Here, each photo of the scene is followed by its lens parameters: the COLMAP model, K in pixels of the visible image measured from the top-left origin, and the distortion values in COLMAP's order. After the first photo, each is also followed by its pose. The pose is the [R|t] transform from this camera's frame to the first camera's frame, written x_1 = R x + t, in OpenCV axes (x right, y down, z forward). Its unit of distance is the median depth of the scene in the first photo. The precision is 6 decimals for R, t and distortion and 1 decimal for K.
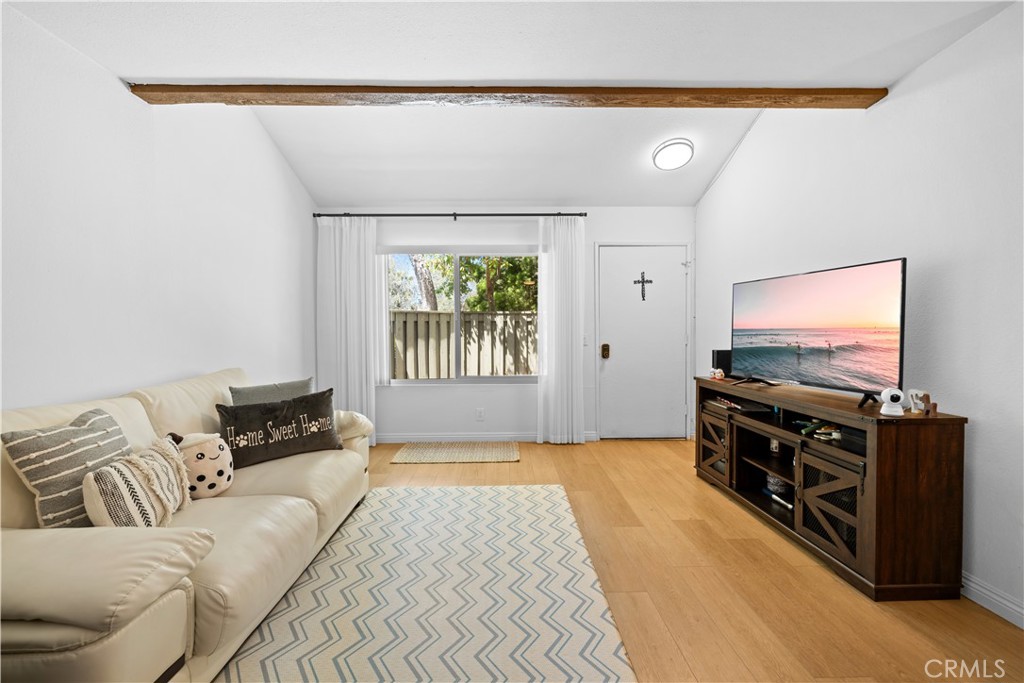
lens RADIAL K [[441.0, 0, 513.7], [0, 441.0, 337.8], [0, 0, 1]] dist [-0.022800, -0.000020]
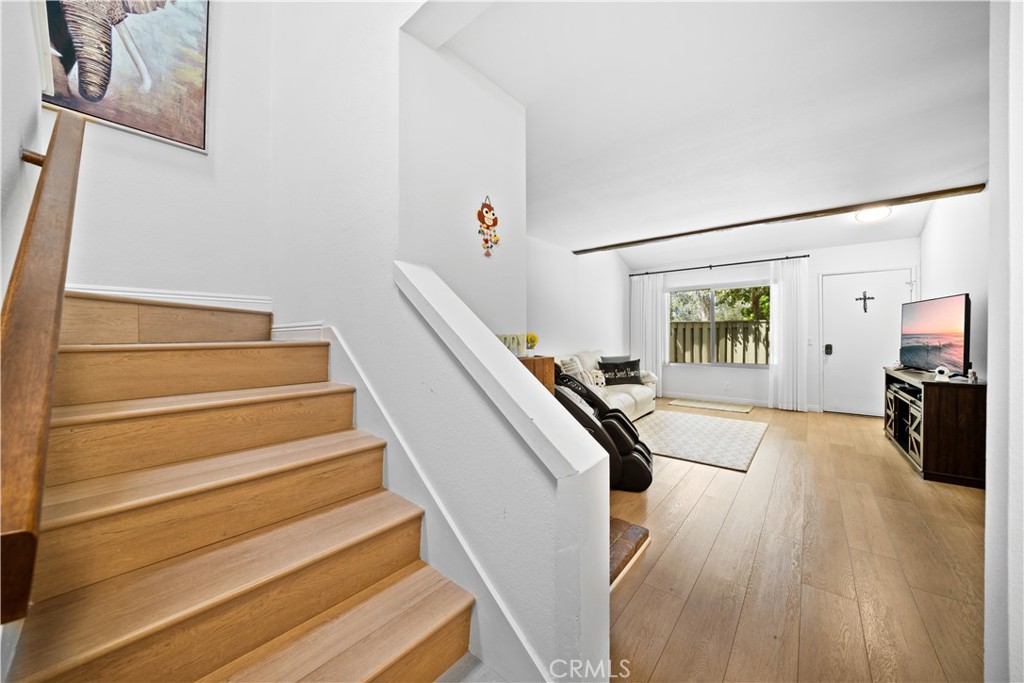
lens RADIAL K [[360.5, 0, 514.4], [0, 360.5, 338.7], [0, 0, 1]] dist [-0.000607, 0.000006]
pose [[0.758032, 0.009119, -0.652153, 0.232287], [-0.011876, 0.999929, 0.000179, 0.008958], [0.652109, 0.007609, 0.758087, -0.624725]]
